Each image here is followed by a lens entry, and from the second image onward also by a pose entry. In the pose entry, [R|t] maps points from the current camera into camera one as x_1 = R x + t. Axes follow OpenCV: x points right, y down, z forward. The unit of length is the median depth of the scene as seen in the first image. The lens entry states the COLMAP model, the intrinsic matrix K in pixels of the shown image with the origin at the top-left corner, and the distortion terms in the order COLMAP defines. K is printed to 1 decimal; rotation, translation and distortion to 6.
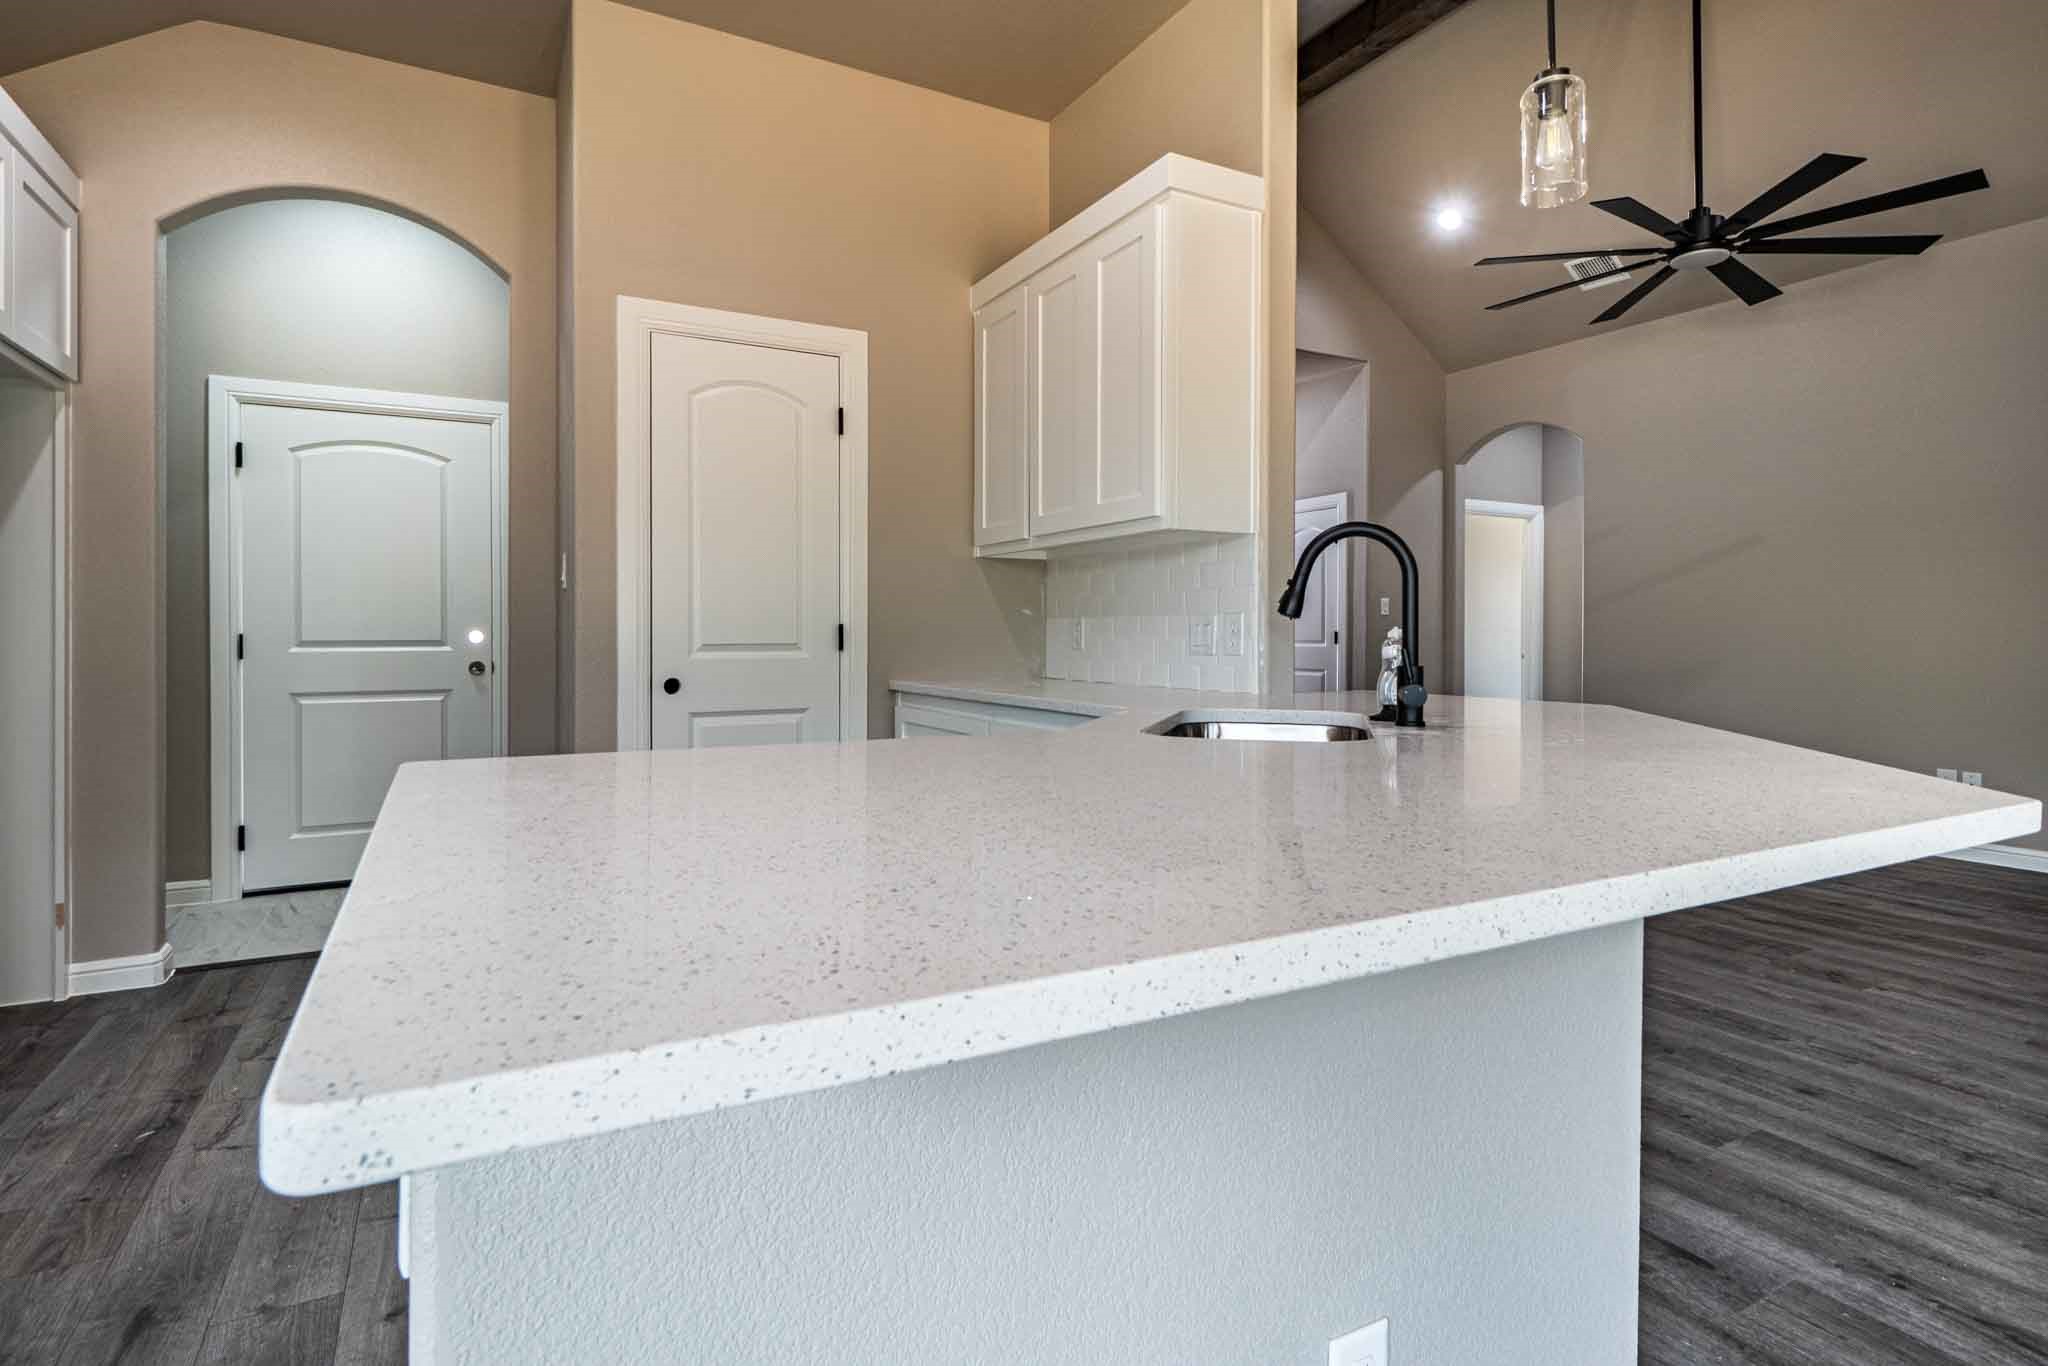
lens RADIAL K [[1026.2, 0, 1041.4], [0, 1026.2, 636.4], [0, 0, 1]] dist [-0.002821, 0.000778]
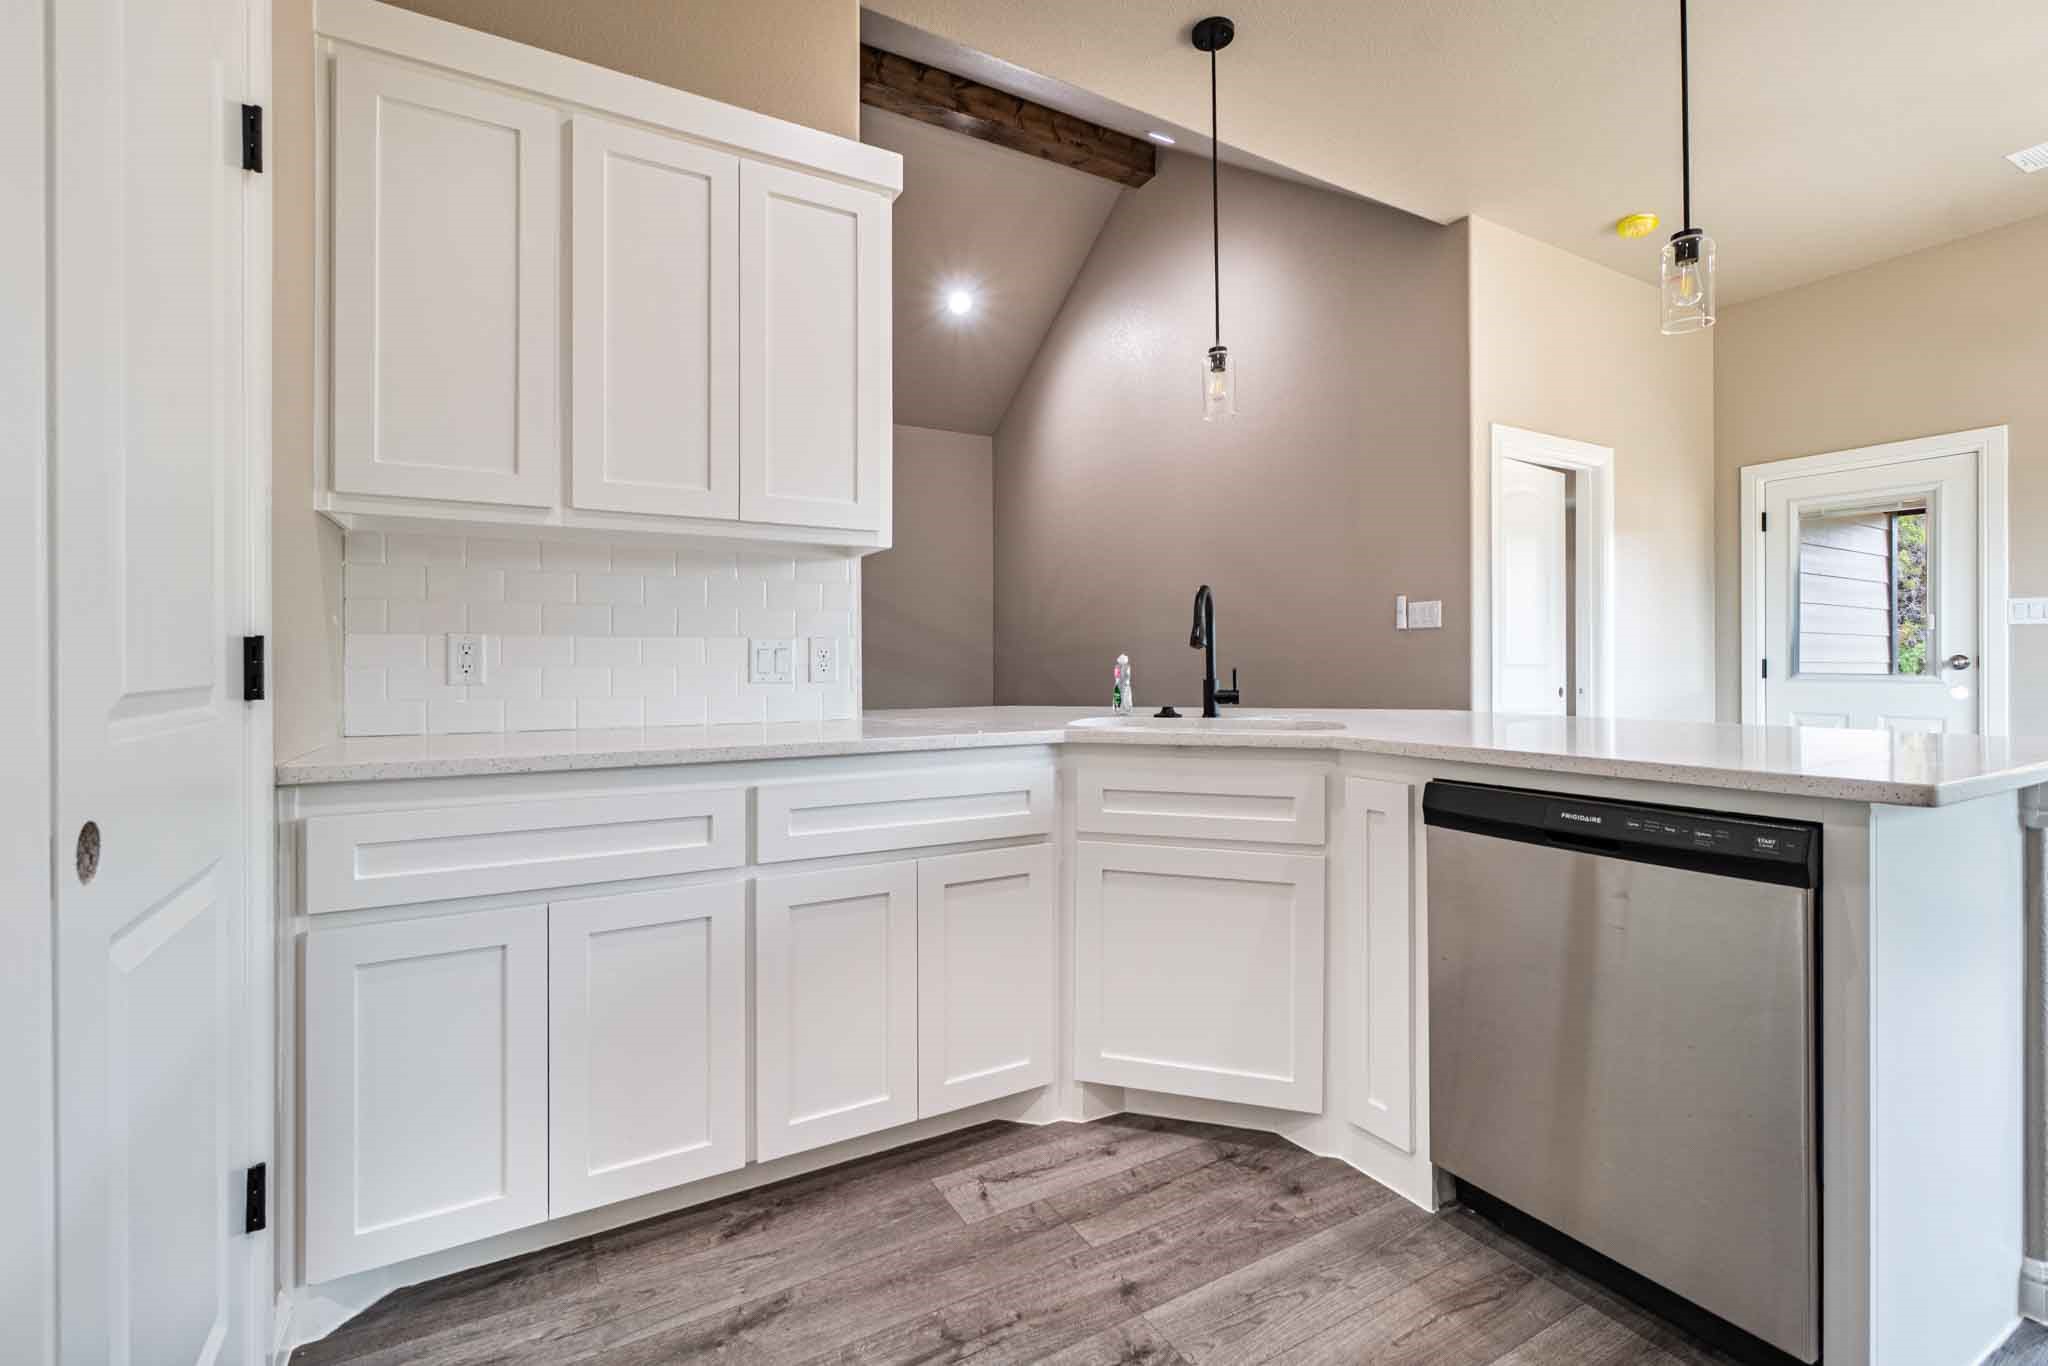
lens RADIAL K [[916.5, 0, 984.1], [0, 916.5, 655.7], [0, 0, 1]] dist [-0.006274, -0.002241]
pose [[-0.013760, 0.005079, 0.999892, -0.570422], [0.002418, 0.999984, -0.005047, -0.000818], [-0.999902, 0.002348, -0.013772, 0.721585]]
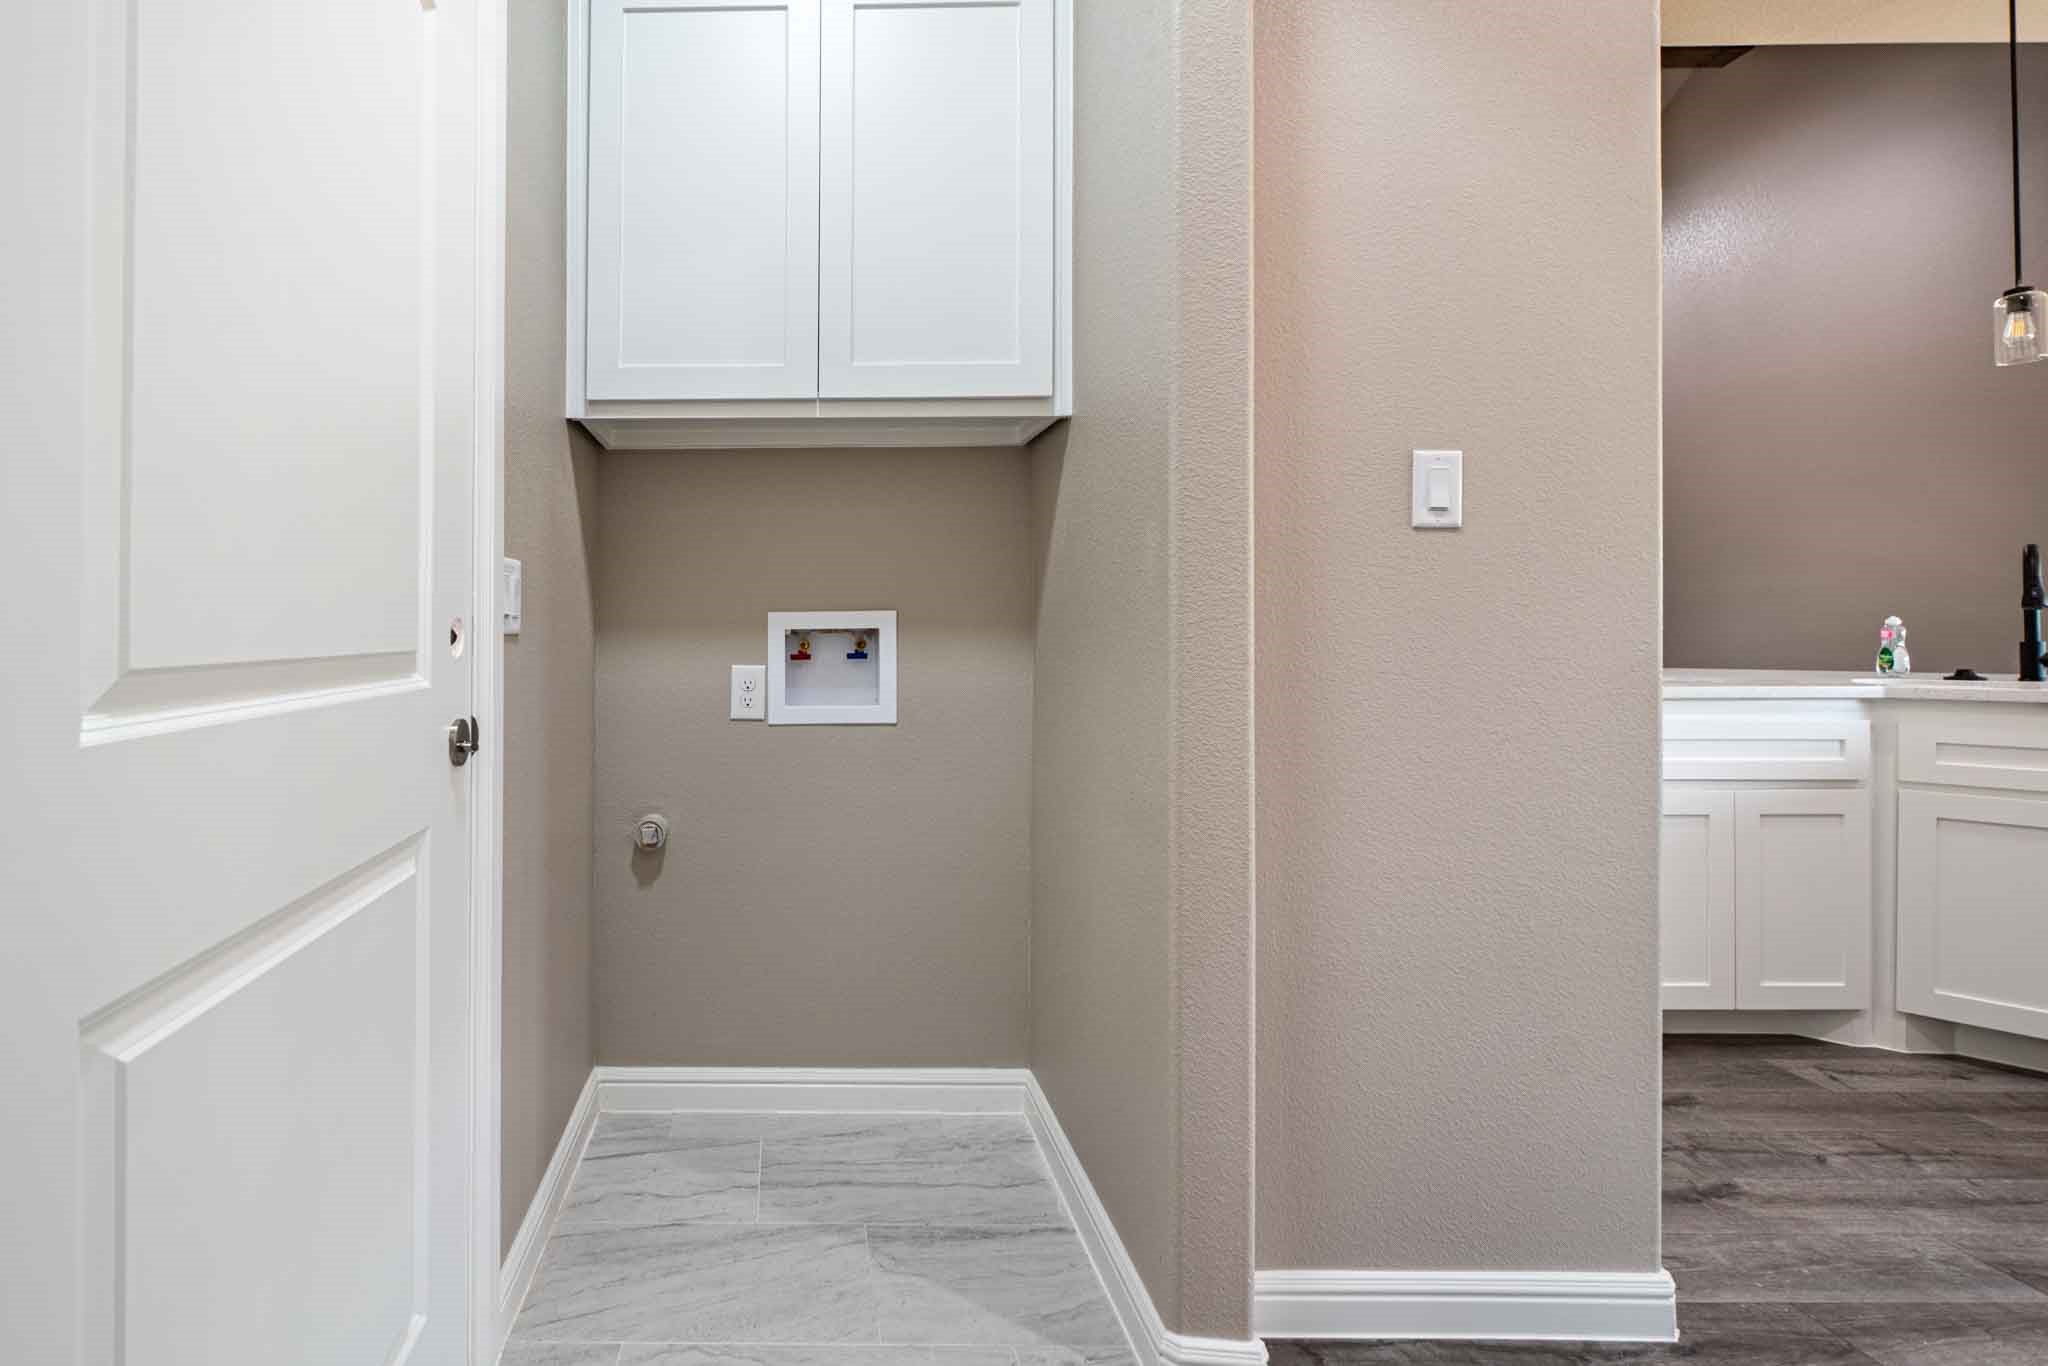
lens RADIAL K [[916.5, 0, 831.0], [0, 916.5, 619.6], [0, 0, 1]] dist [-0.006274, -0.002241]
pose [[0.506254, 0.006767, 0.862358, -0.917882], [0.010254, 0.999851, -0.013866, -0.001629], [-0.862323, 0.015863, 0.506110, 0.987076]]
